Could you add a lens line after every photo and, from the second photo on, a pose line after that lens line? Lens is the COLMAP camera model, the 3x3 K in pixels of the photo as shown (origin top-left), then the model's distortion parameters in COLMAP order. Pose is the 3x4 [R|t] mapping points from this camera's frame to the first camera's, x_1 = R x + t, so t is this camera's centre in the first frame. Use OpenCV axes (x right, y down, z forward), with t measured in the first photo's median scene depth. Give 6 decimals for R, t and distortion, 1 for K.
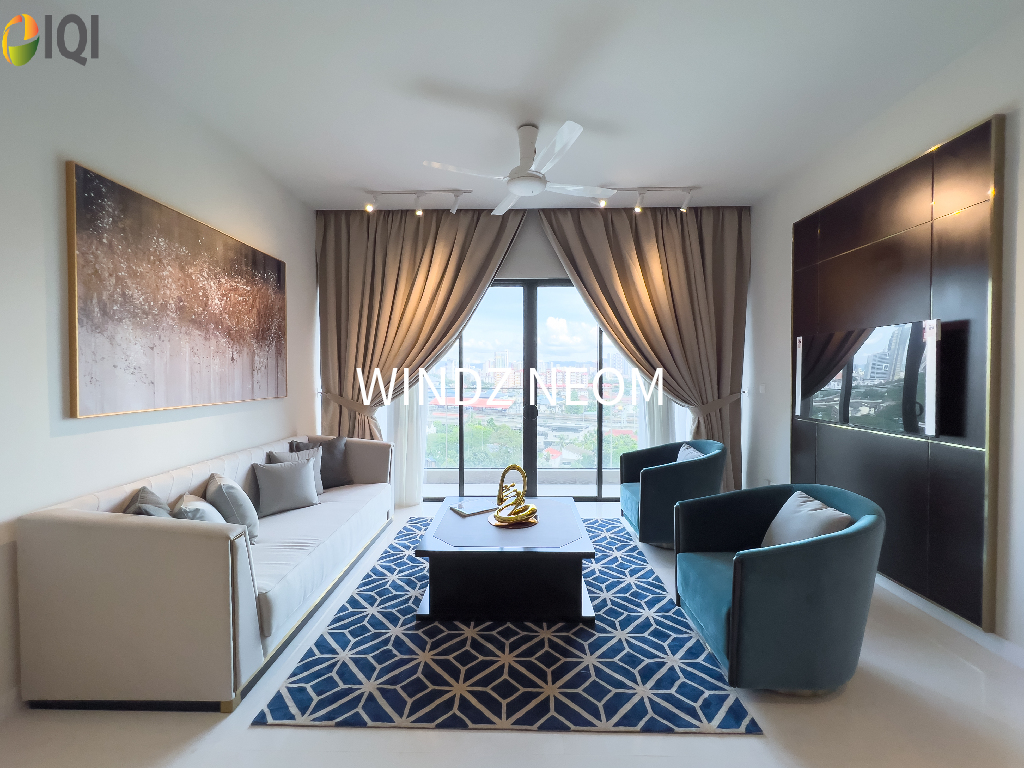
lens RADIAL K [[417.2, 0, 515.1], [0, 417.2, 378.6], [0, 0, 1]] dist [0.001725, 0.000294]
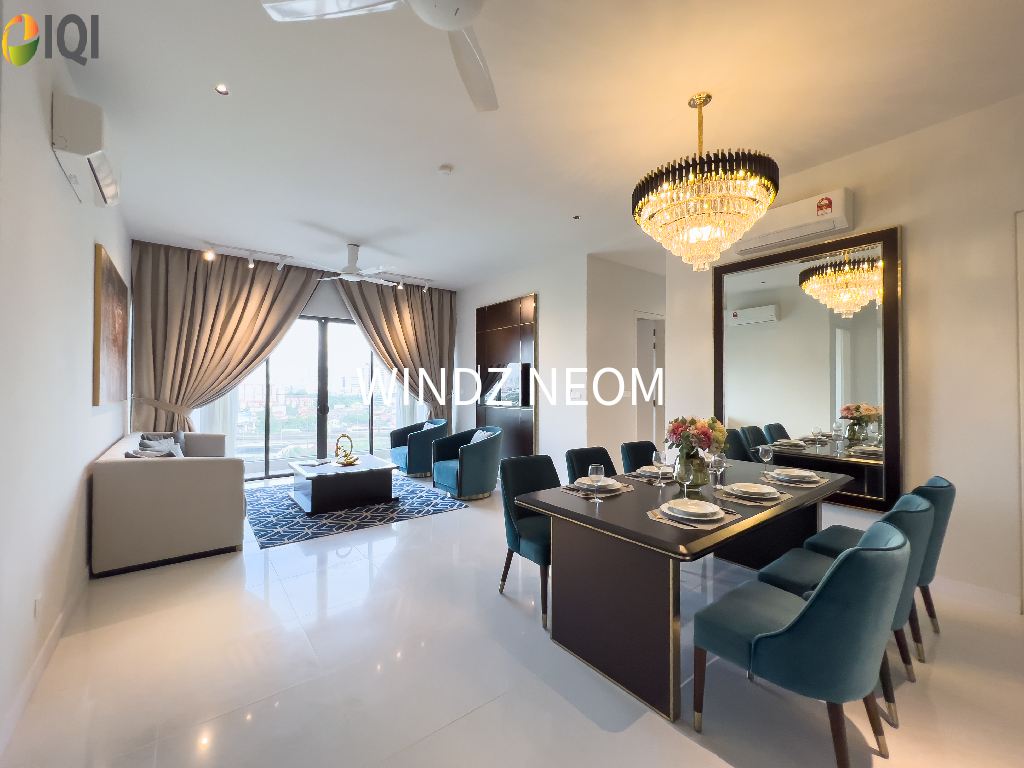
lens RADIAL K [[417.2, 0, 515.1], [0, 417.2, 378.6], [0, 0, 1]] dist [0.001725, 0.000294]
pose [[0.772430, 0.013662, 0.634954, -0.396918], [0.004378, 0.999630, -0.026834, 0.019075], [-0.635085, 0.023507, 0.772084, -0.571740]]
